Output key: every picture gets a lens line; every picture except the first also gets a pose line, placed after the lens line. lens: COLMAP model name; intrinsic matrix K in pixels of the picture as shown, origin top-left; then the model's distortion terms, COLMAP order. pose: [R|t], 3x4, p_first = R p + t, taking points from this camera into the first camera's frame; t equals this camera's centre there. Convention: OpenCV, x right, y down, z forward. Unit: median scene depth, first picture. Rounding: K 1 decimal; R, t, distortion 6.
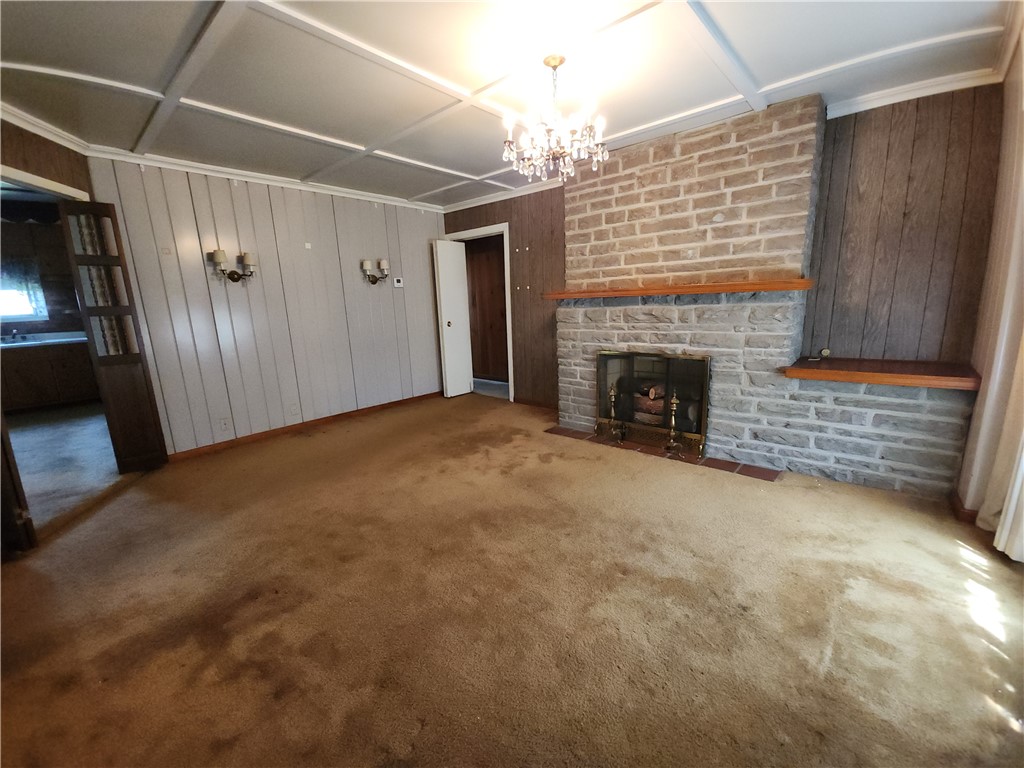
lens RADIAL K [[411.4, 0, 512.0], [0, 411.4, 384.0], [0, 0, 1]] dist [0.001789, -0.000047]
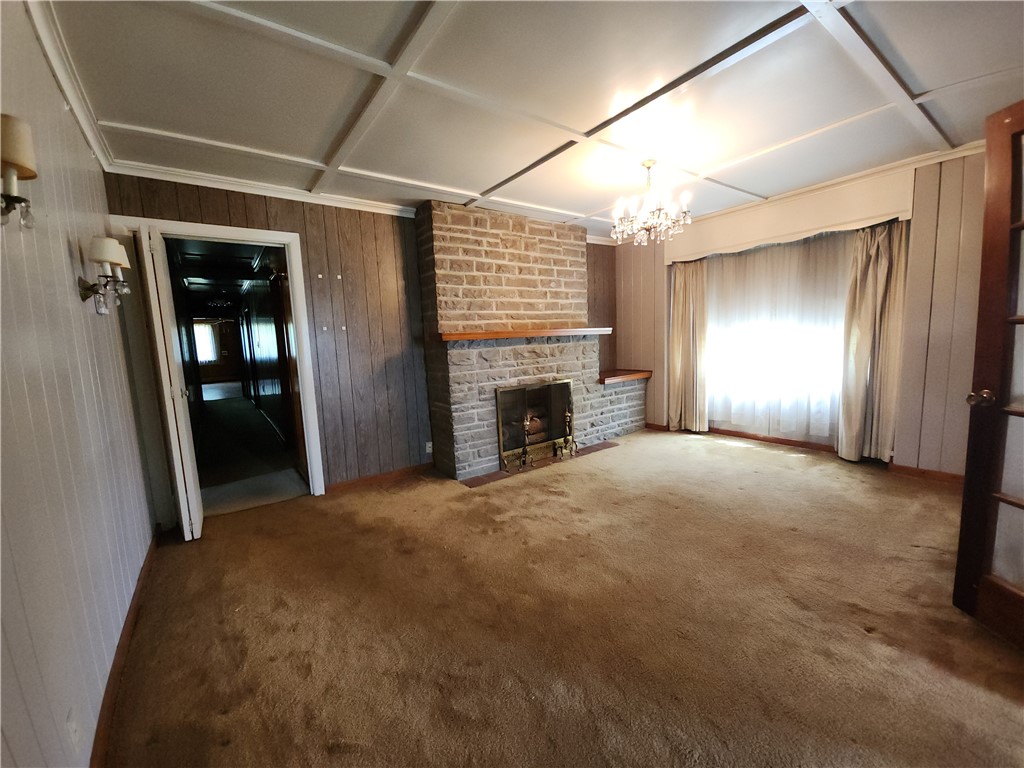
lens RADIAL K [[411.4, 0, 512.0], [0, 411.4, 384.0], [0, 0, 1]] dist [0.001789, -0.000047]
pose [[0.226005, -0.081265, 0.970730, -0.857535], [0.226885, 0.973499, 0.028674, -0.122632], [-0.947336, 0.213764, 0.238454, 0.770255]]
